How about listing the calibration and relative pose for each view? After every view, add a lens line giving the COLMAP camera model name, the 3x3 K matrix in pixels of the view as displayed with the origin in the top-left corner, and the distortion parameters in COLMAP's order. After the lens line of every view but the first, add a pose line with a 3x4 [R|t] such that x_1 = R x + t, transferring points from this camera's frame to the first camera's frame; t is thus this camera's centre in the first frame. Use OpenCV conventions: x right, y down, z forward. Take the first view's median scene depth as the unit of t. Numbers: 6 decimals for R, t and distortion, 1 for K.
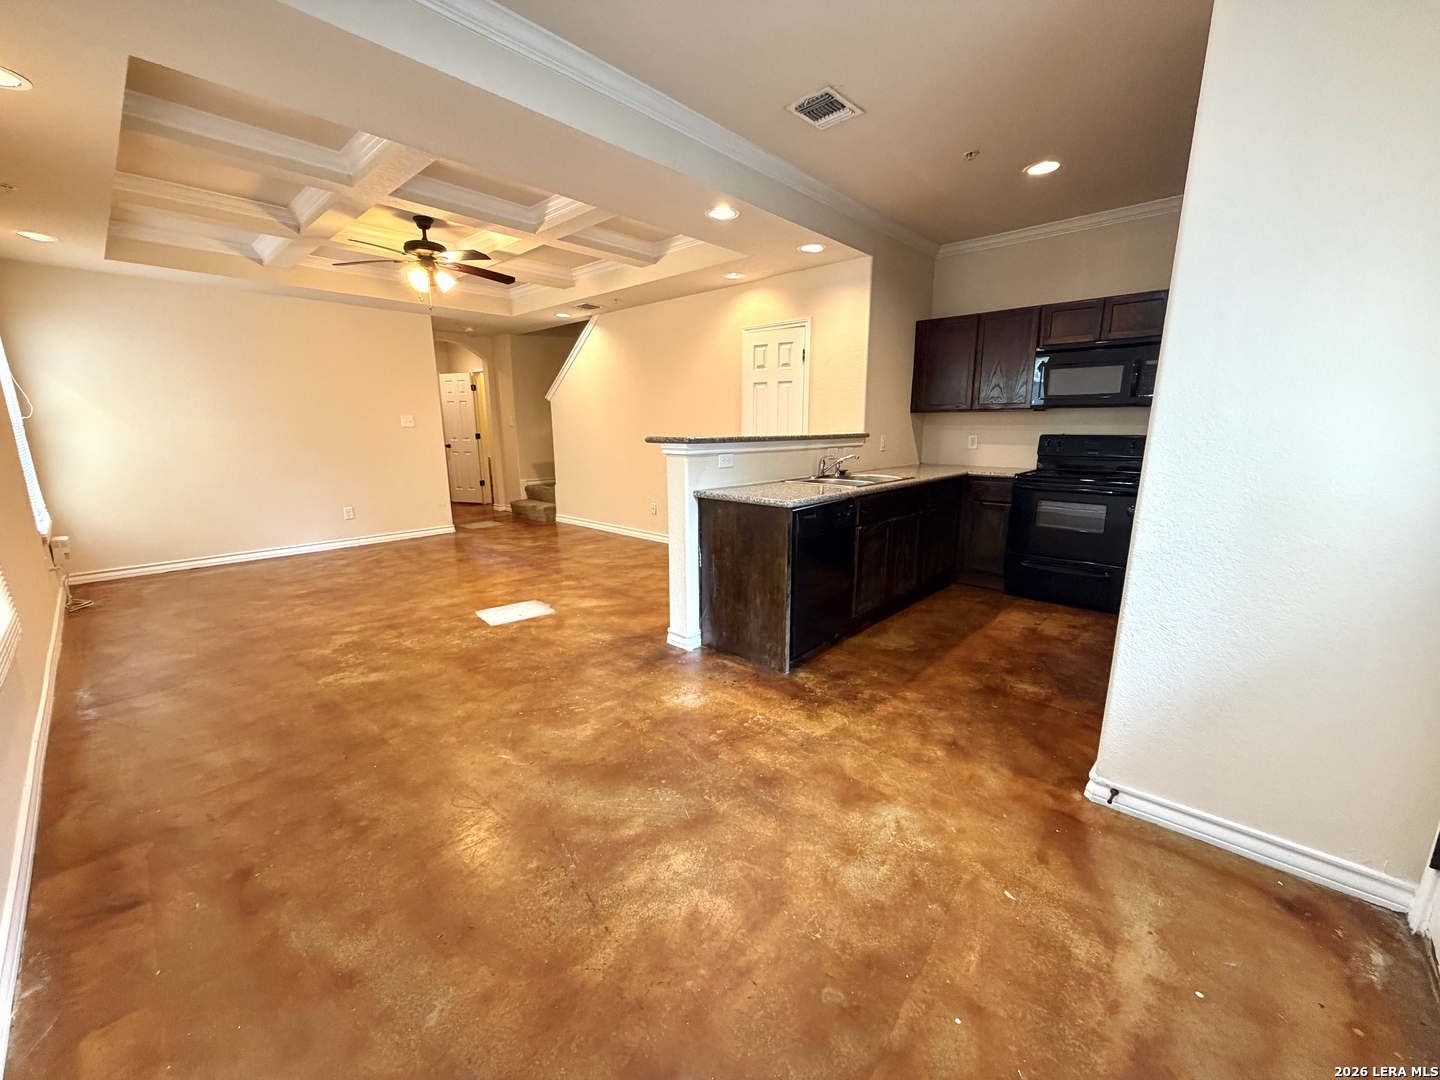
lens RADIAL K [[573.3, 0, 717.3], [0, 573.3, 540.0], [0, 0, 1]] dist [-0.000322, 0.000017]
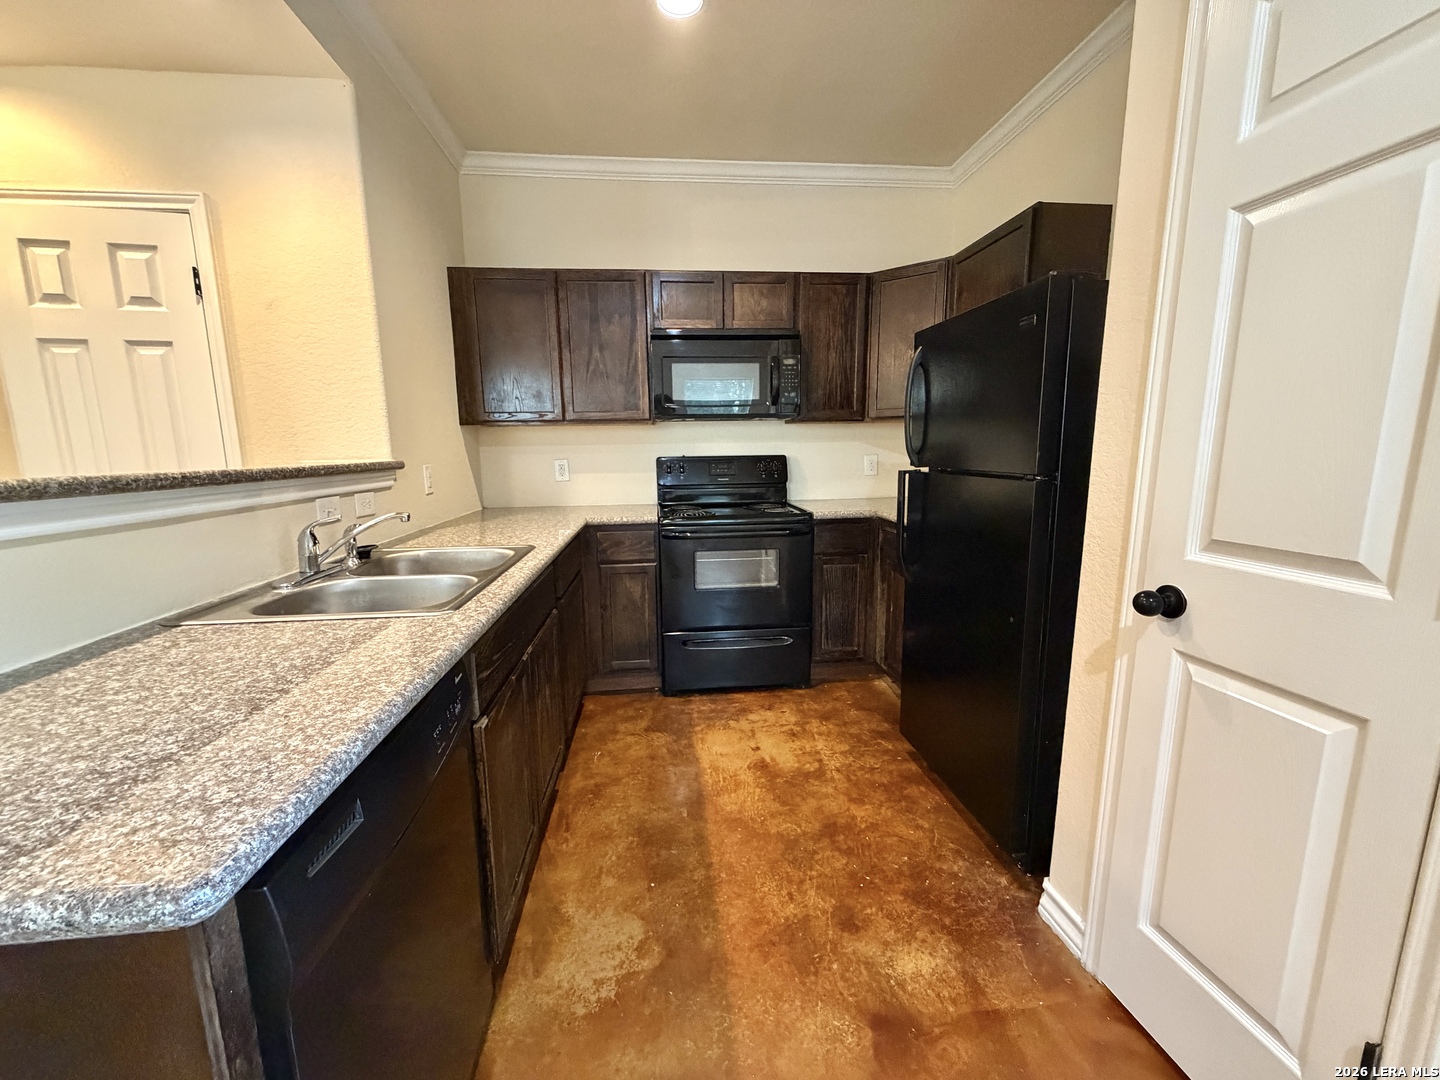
lens RADIAL K [[573.3, 0, 717.3], [0, 573.3, 540.0], [0, 0, 1]] dist [-0.000322, 0.000017]
pose [[0.662455, -0.125197, 0.738566, 0.075998], [0.162431, 0.986485, 0.021531, -0.090405], [-0.731280, 0.105703, 0.673838, 0.500869]]
